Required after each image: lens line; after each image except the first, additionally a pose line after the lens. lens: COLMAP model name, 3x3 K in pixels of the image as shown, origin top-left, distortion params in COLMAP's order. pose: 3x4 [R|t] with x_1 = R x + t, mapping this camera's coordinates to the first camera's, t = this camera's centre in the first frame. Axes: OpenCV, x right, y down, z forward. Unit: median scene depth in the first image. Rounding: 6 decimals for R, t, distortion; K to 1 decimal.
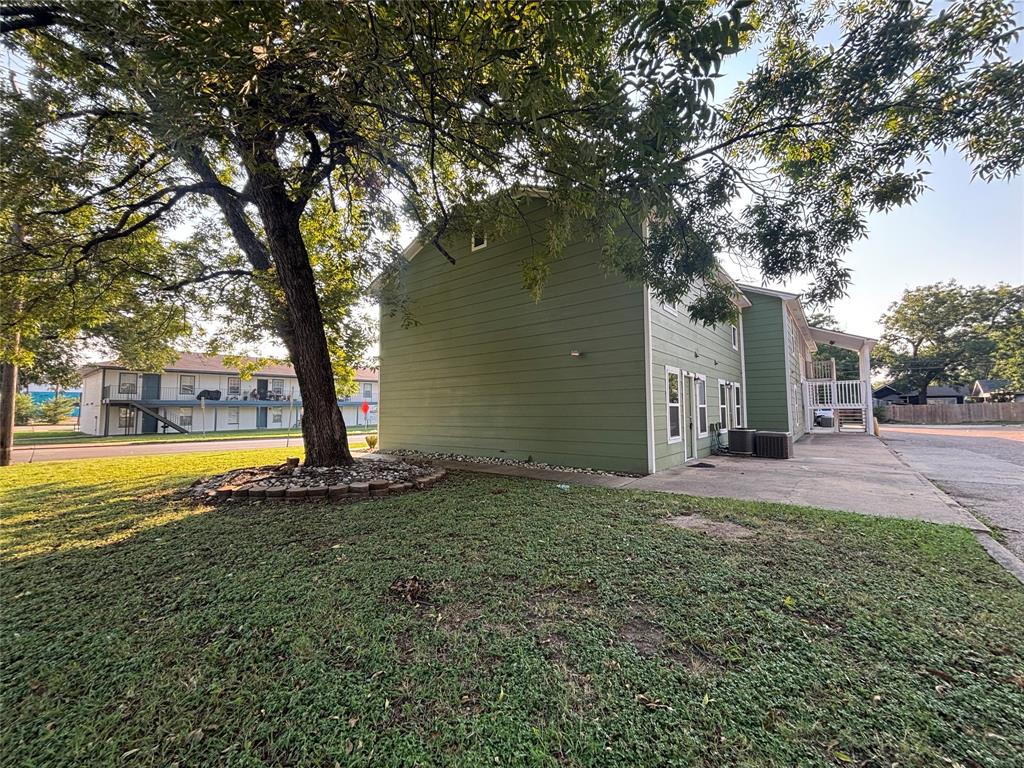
lens RADIAL K [[412.0, 0, 512.0], [0, 412.0, 384.0], [0, 0, 1]] dist [0.000142, -0.000011]
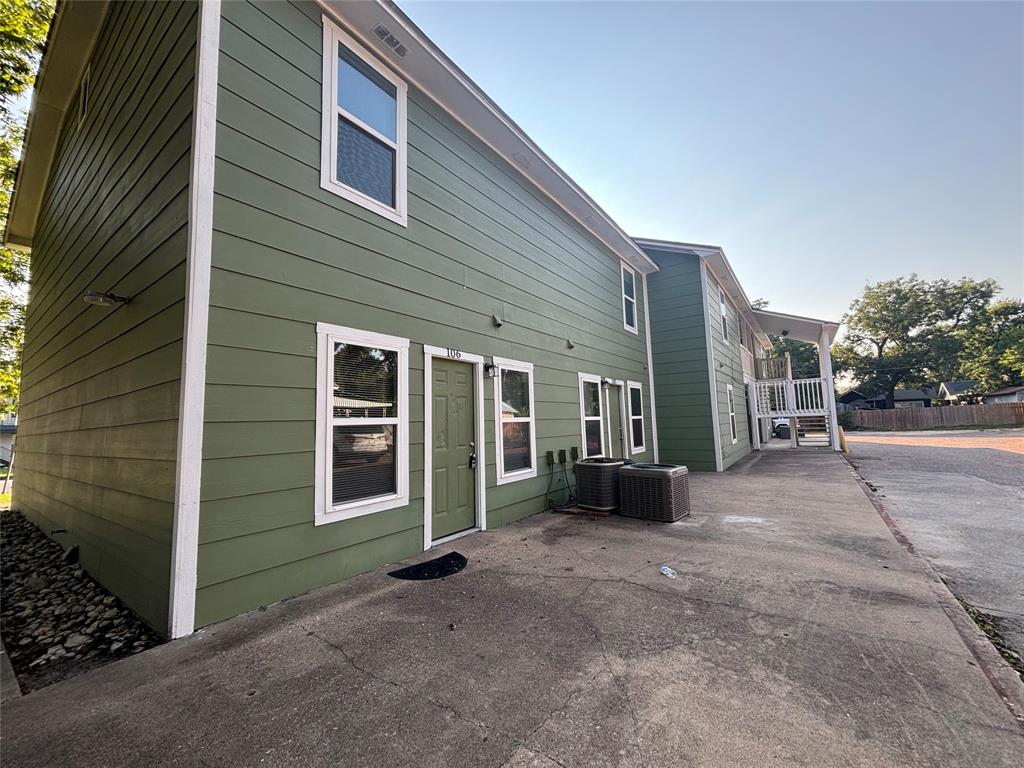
lens RADIAL K [[412.0, 0, 512.0], [0, 412.0, 384.0], [0, 0, 1]] dist [0.000142, -0.000011]
pose [[0.998623, -0.019900, 0.048540, 0.102555], [0.021528, 0.999216, -0.033239, 0.006226], [-0.047840, 0.034238, 0.998268, 0.114218]]
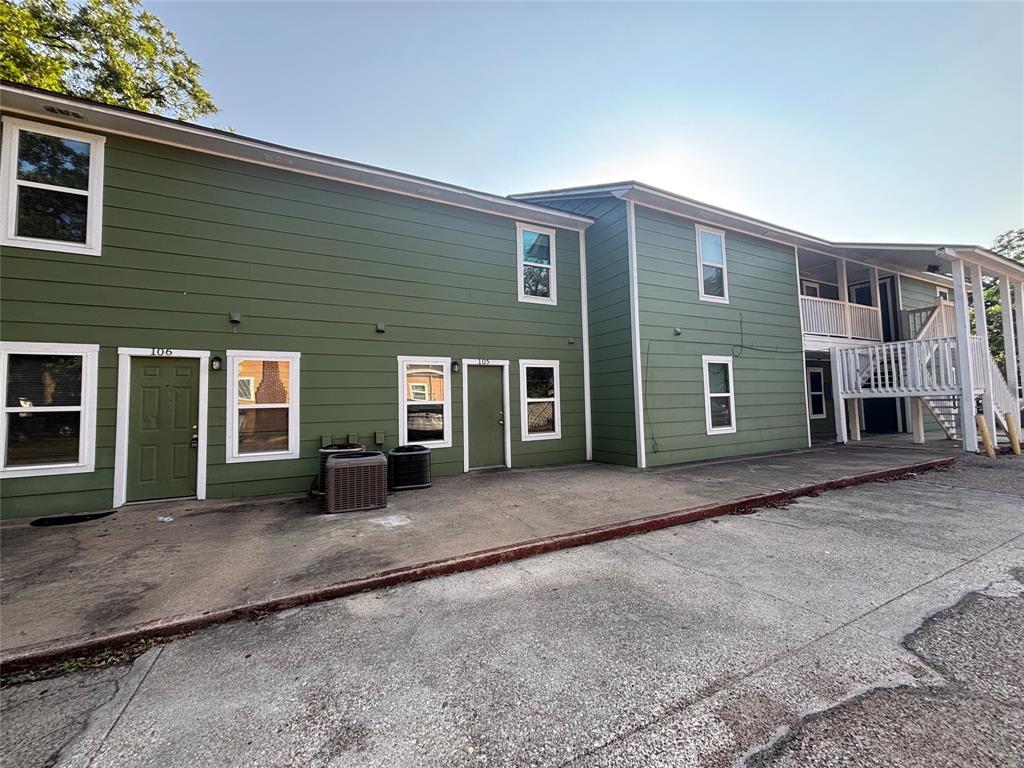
lens RADIAL K [[412.0, 0, 512.0], [0, 412.0, 384.0], [0, 0, 1]] dist [0.000142, -0.000011]
pose [[0.912656, -0.035843, -0.407154, 0.354184], [0.043414, 0.999013, 0.009370, 0.009467], [0.406416, -0.026228, 0.913312, 0.173842]]
